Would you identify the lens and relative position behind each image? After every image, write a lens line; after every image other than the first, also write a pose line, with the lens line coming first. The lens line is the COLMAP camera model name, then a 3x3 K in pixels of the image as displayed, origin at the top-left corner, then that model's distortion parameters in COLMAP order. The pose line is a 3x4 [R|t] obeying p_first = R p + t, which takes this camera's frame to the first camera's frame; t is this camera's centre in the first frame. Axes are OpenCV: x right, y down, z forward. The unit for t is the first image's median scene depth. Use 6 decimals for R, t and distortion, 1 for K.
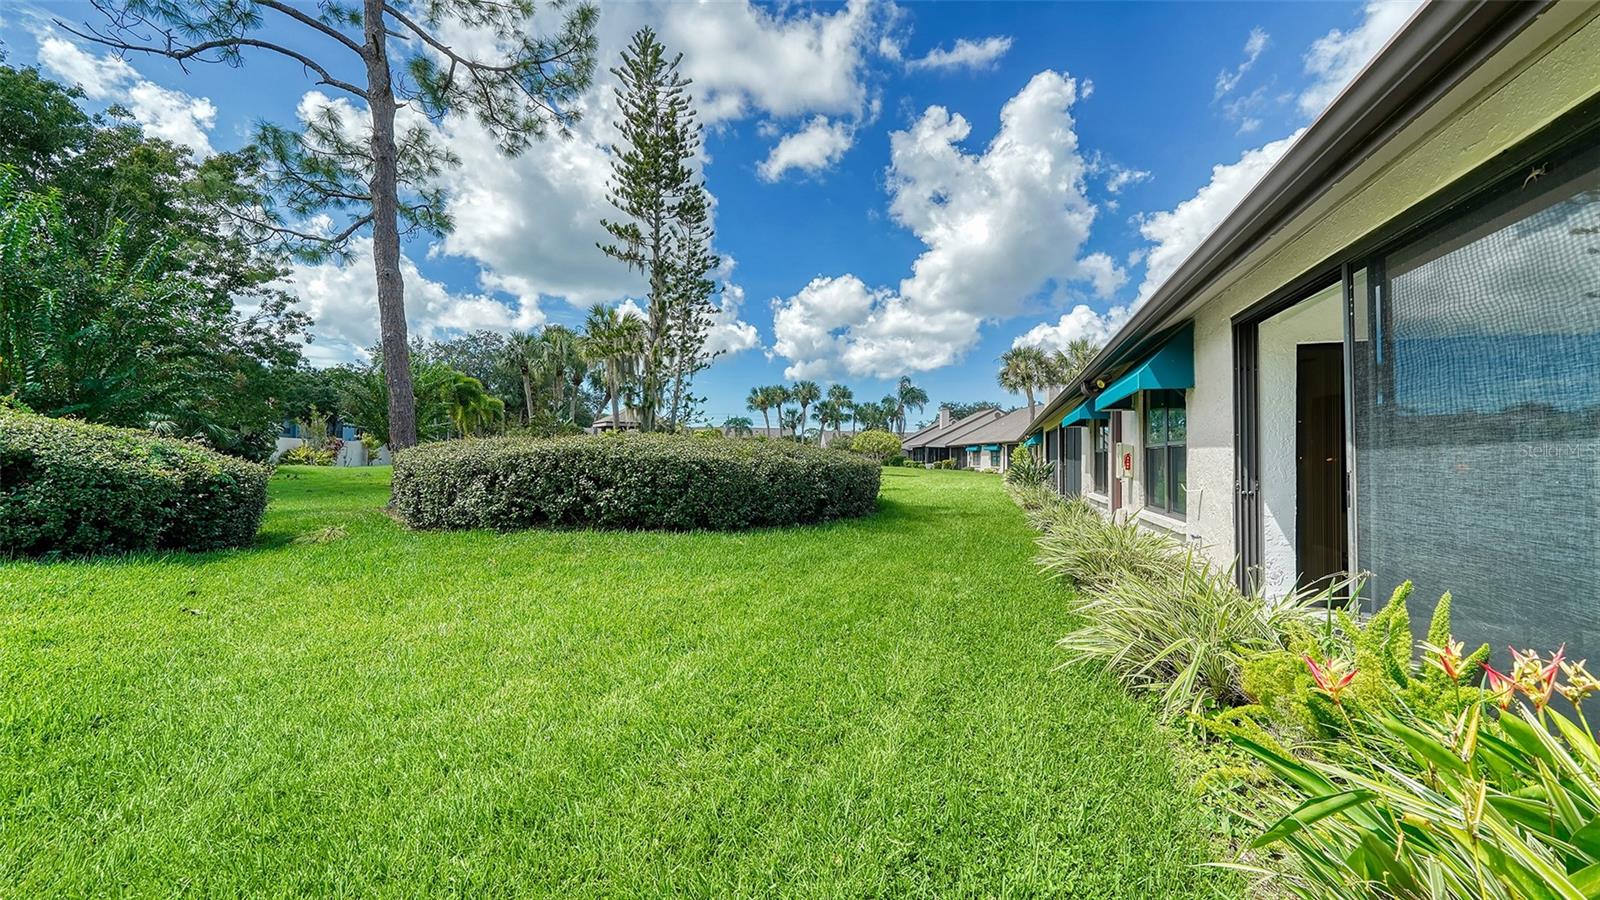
lens RADIAL K [[564.1, 0, 821.7], [0, 564.1, 446.9], [0, 0, 1]] dist [-0.000646, -0.000244]
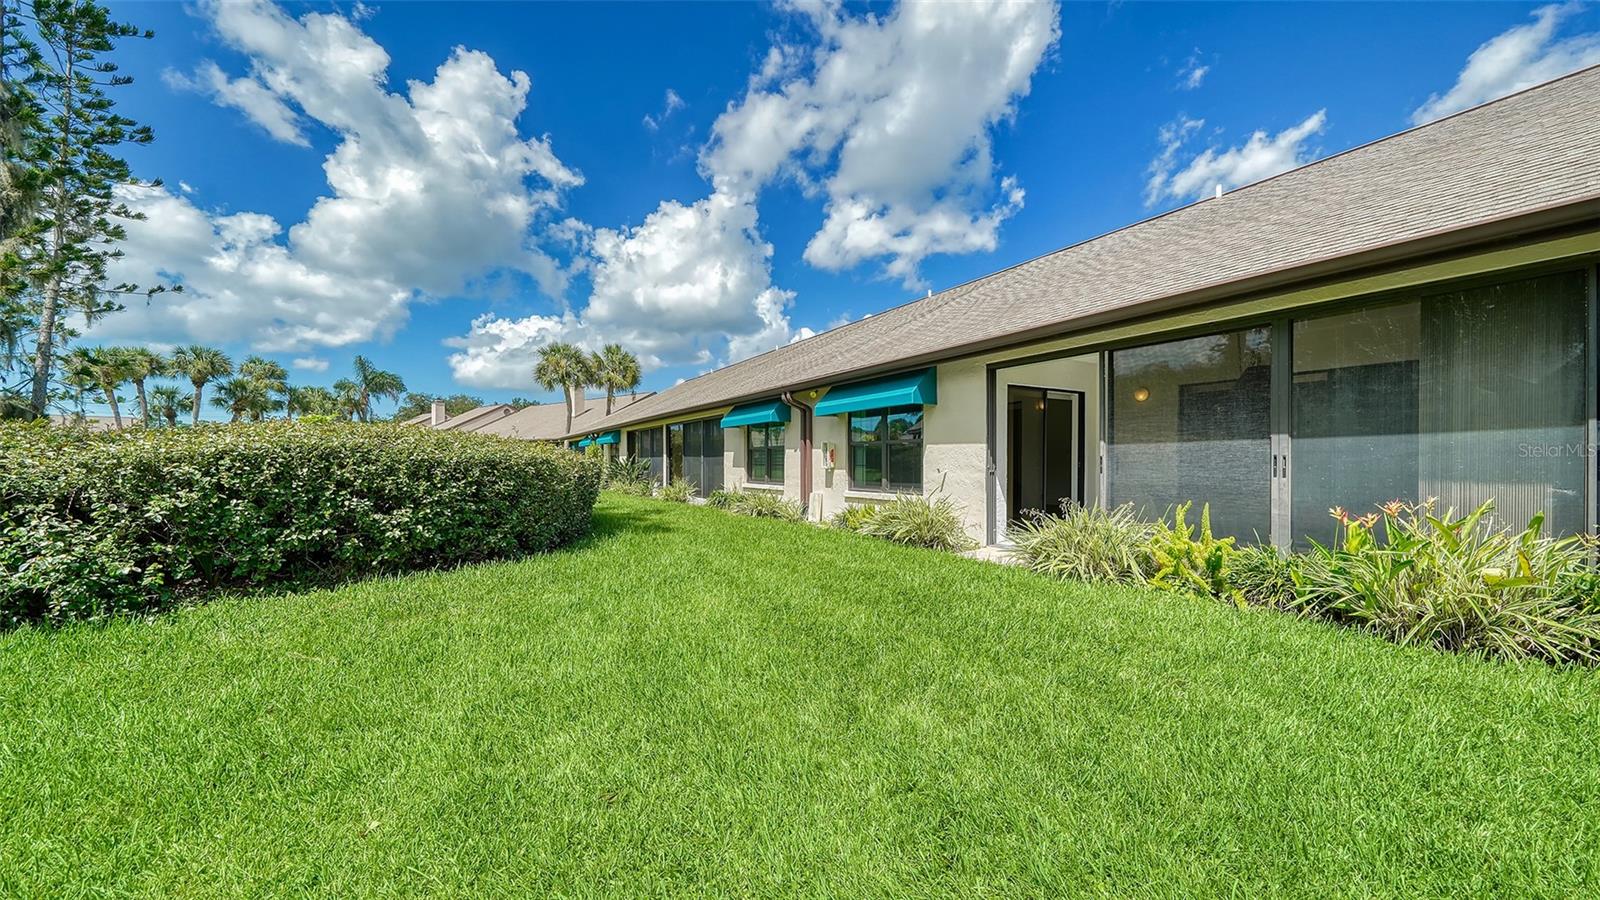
lens RADIAL K [[564.1, 0, 798.1], [0, 564.1, 460.8], [0, 0, 1]] dist [-0.000646, -0.000244]
pose [[0.644012, -0.020927, 0.764729, -0.144247], [0.001798, 0.999664, 0.025843, 0.001064], [-0.765013, -0.015268, 0.643834, 0.062186]]
